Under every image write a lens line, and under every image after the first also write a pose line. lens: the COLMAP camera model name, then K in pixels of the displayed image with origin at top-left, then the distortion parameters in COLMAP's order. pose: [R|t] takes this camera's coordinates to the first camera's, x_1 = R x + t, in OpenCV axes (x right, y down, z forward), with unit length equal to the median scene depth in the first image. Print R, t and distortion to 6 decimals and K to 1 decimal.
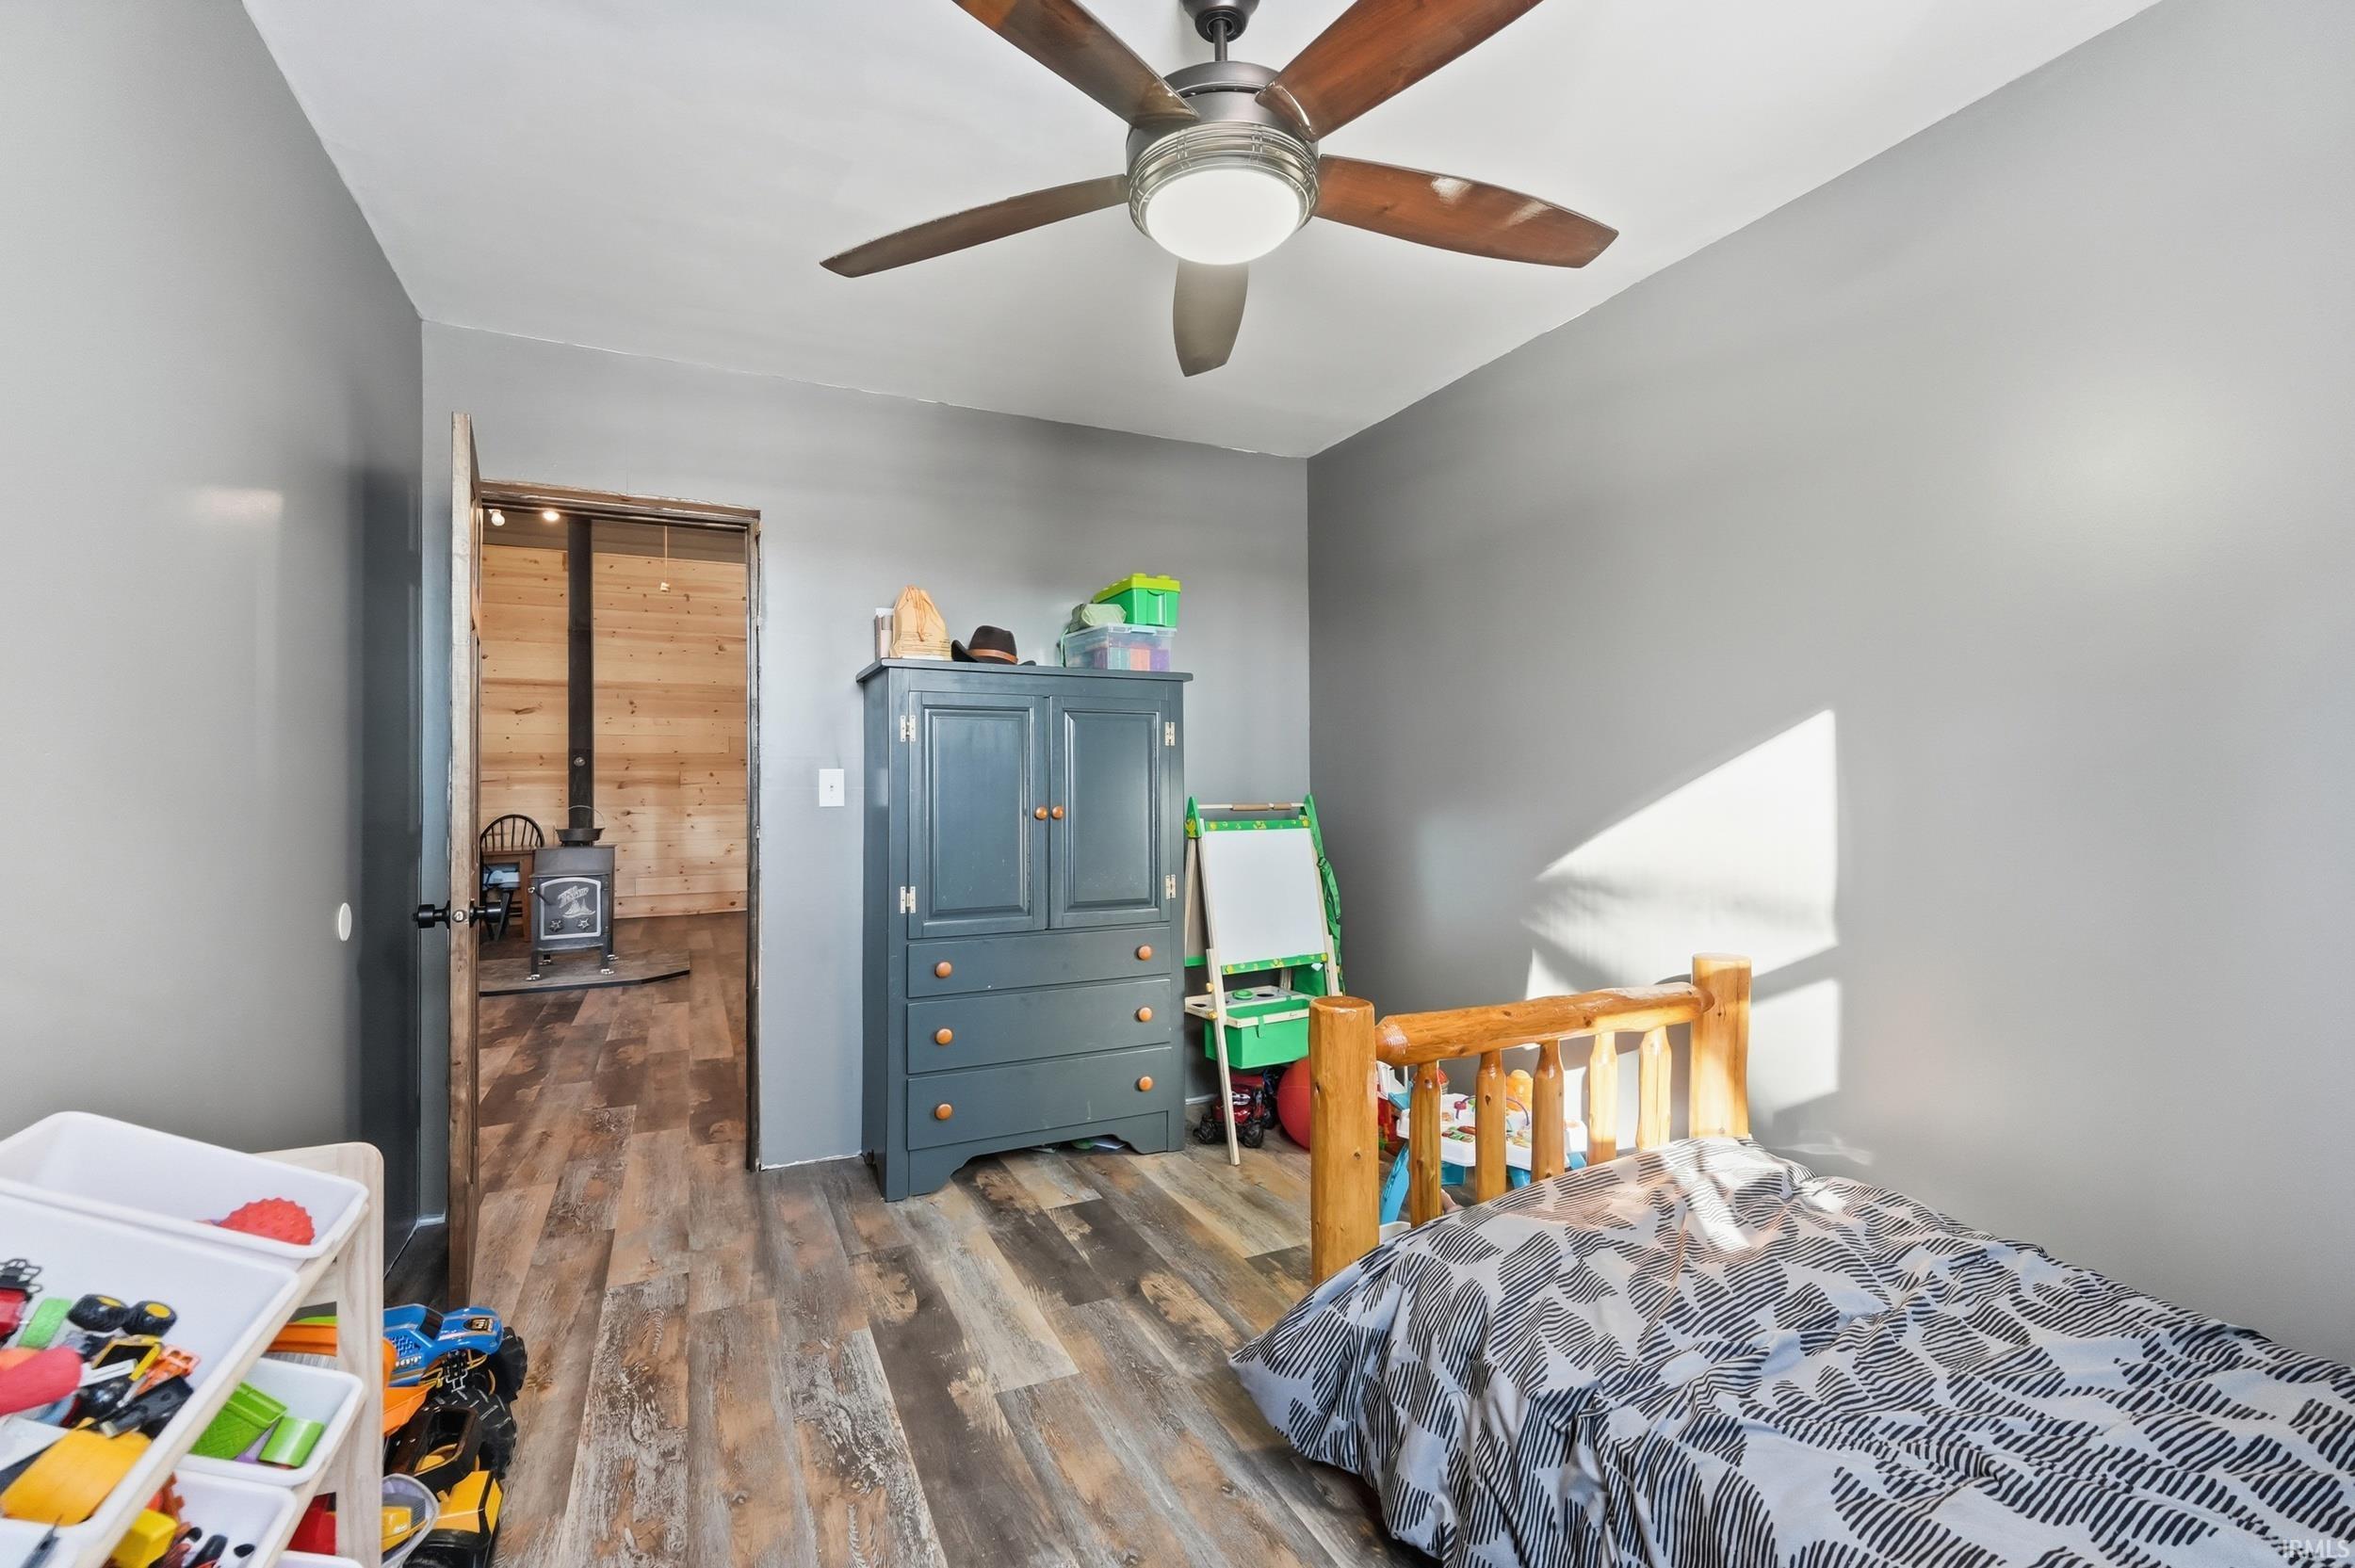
lens RADIAL K [[999.9, 0, 1175.5], [0, 999.9, 767.0], [0, 0, 1]] dist [0.000190, 0.000173]
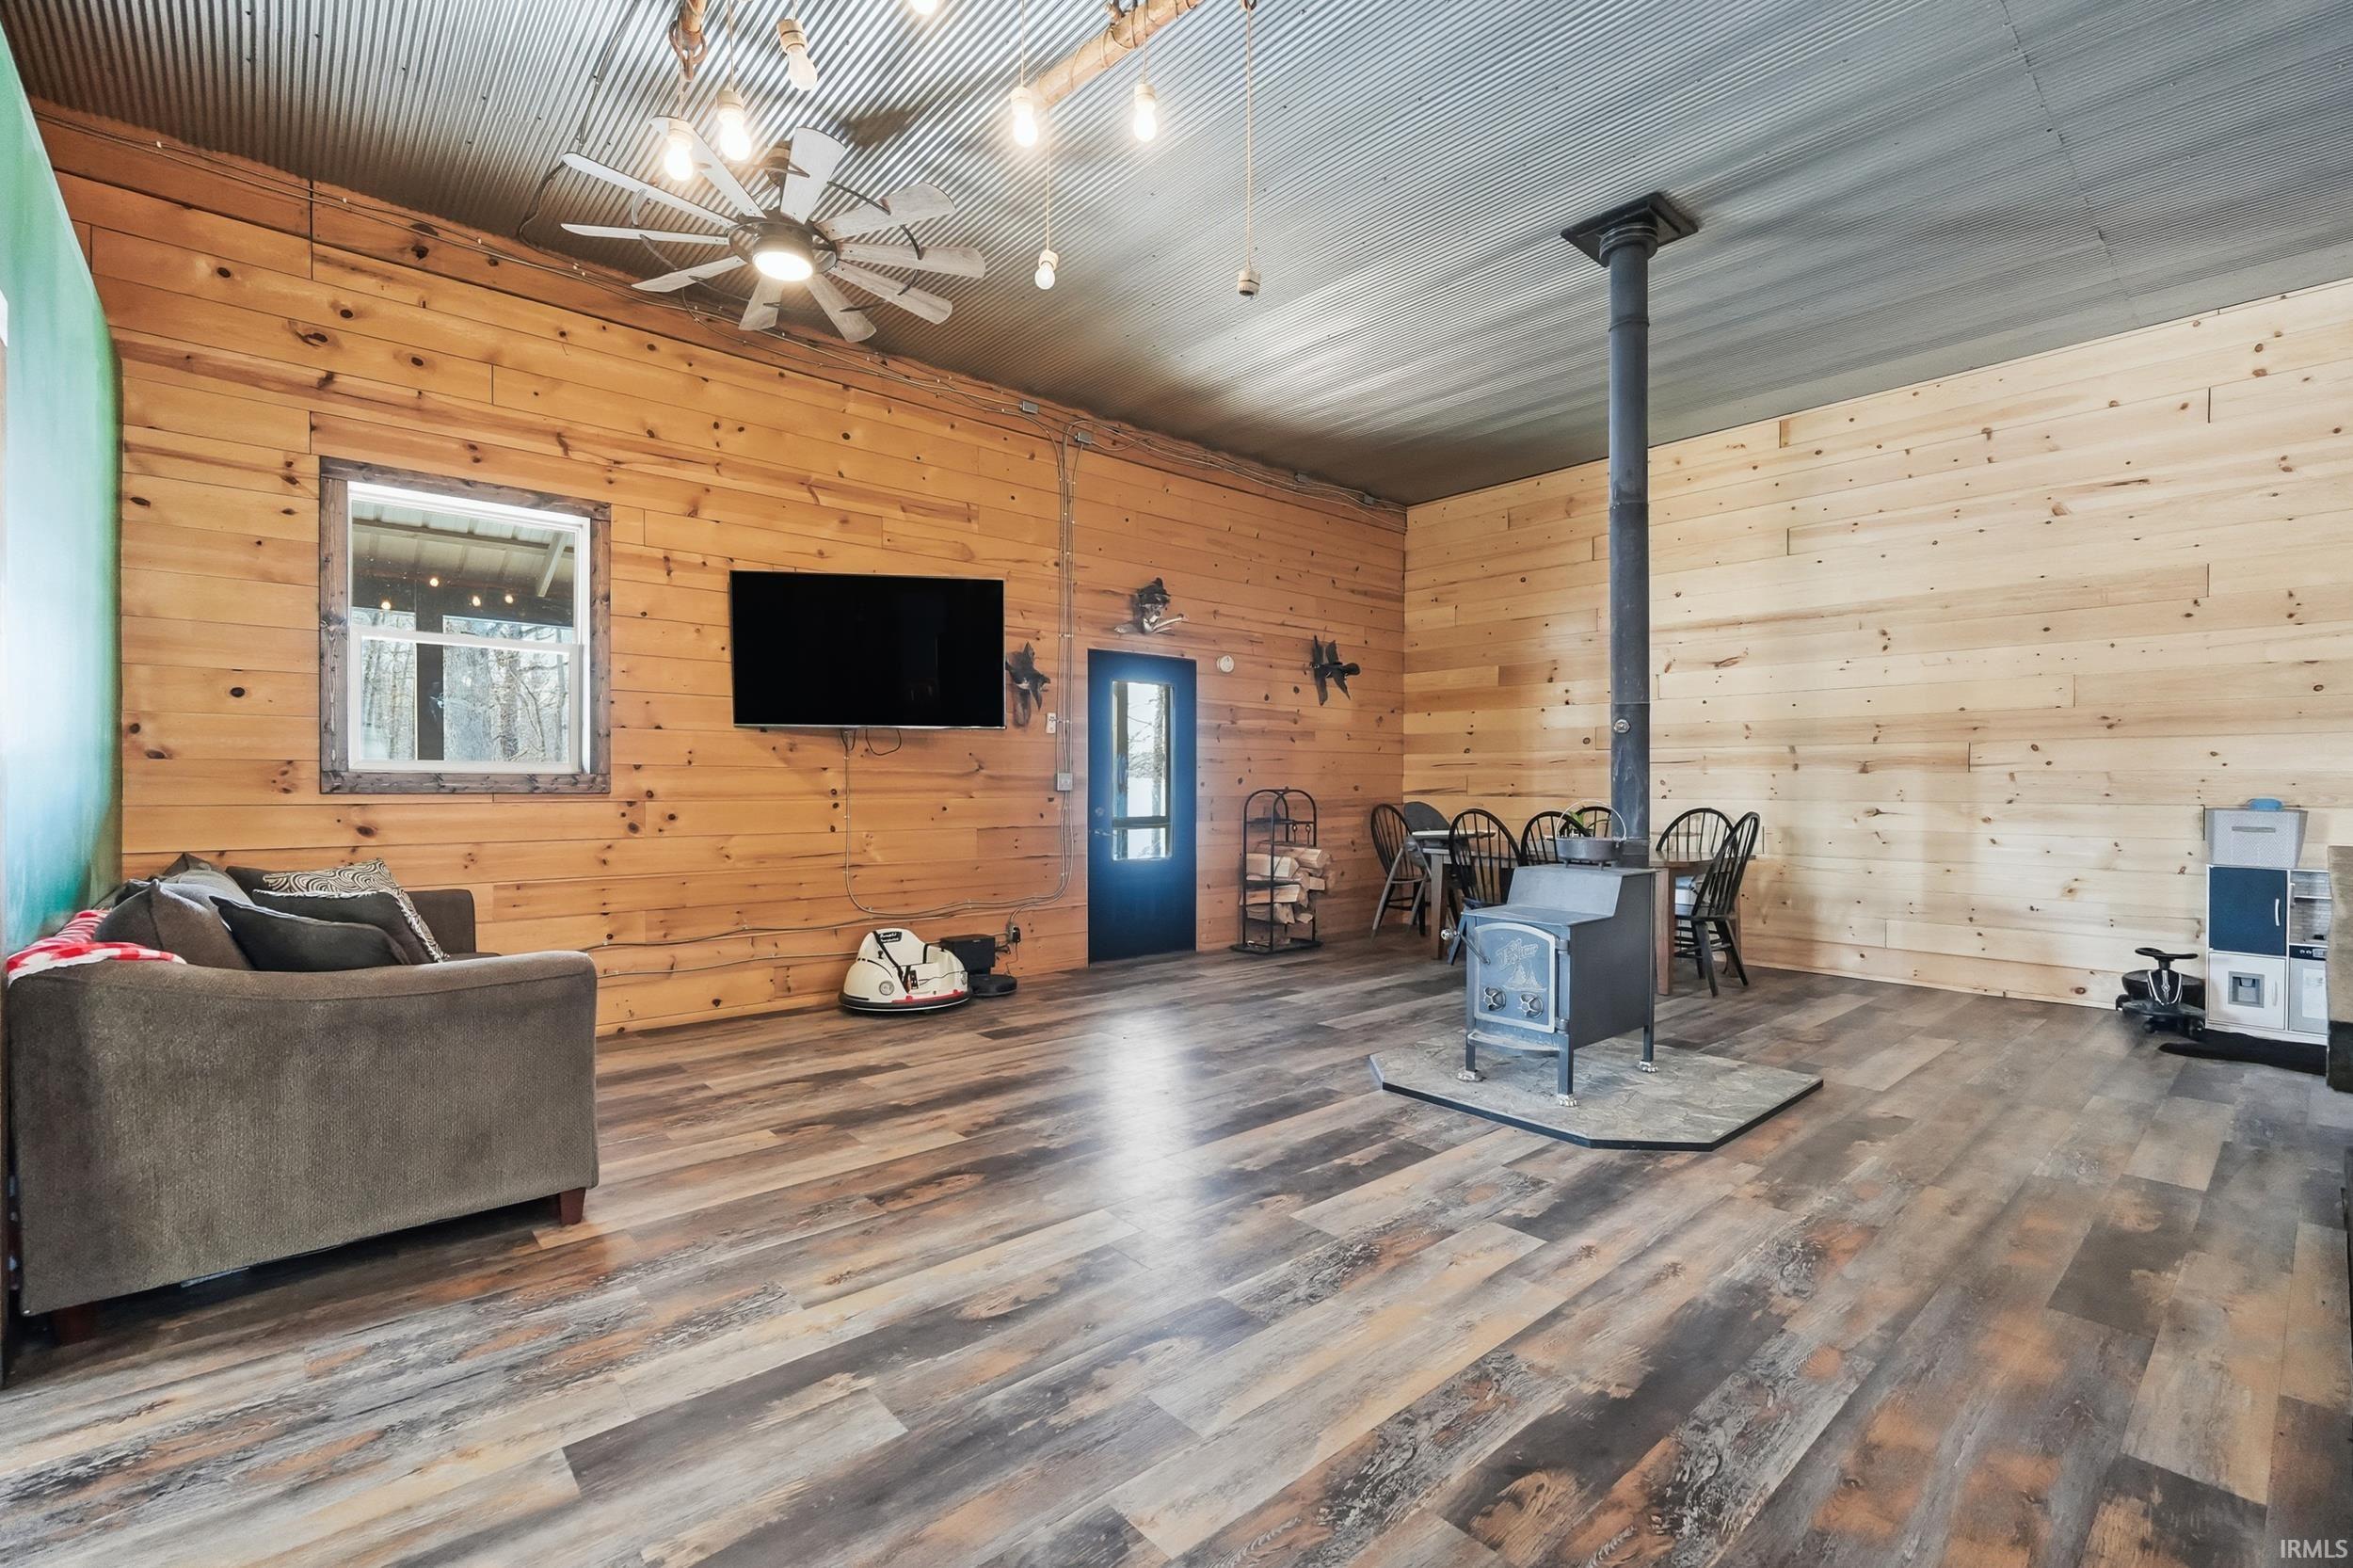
lens RADIAL K [[1023.2, 0, 1175.0], [0, 1023.2, 786.9], [0, 0, 1]] dist [0.000287, 0.000334]
pose [[0.261012, 0.015928, -0.965204, -0.054629], [0.016958, 0.999634, 0.021082, 0.010208], [0.965186, -0.021871, 0.260647, 0.449992]]
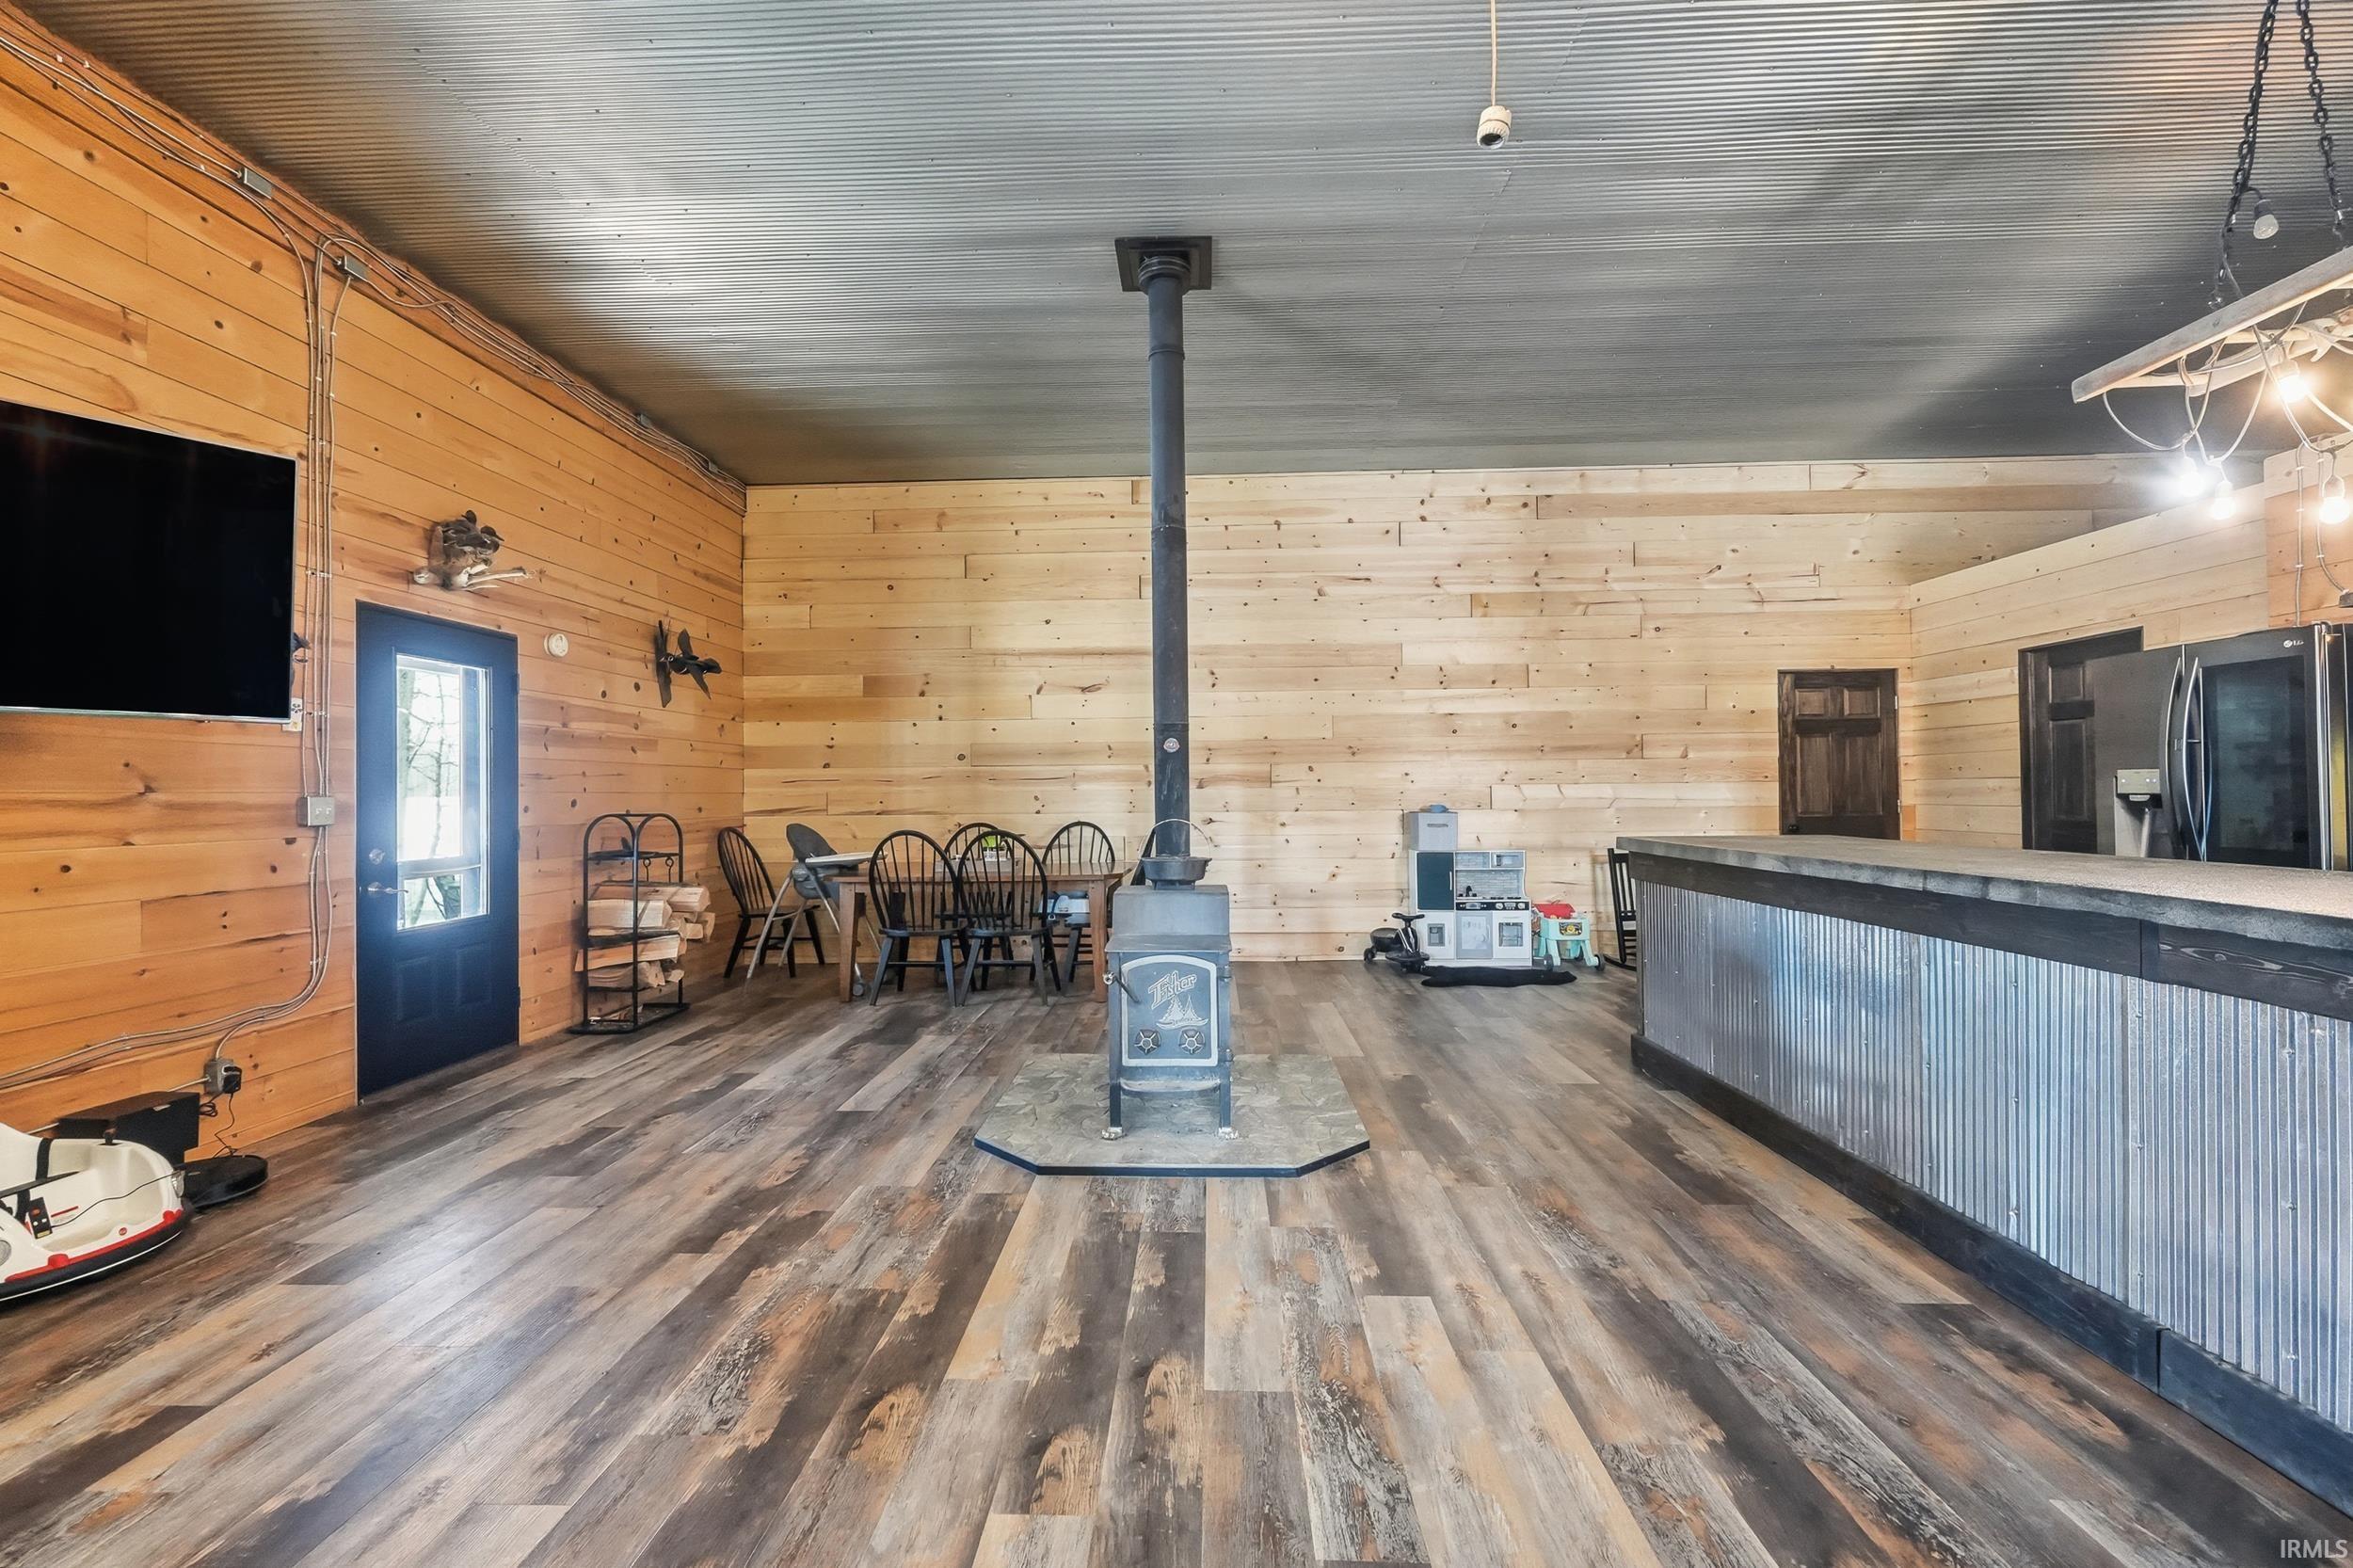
lens RADIAL K [[993.8, 0, 1170.1], [0, 993.8, 773.7], [0, 0, 1]] dist [0.001060, -0.000190]
pose [[0.879433, -0.006390, -0.475980, -0.237937], [0.011235, 0.999910, 0.007334, 0.005432], [0.475890, -0.011798, 0.879426, 0.361865]]
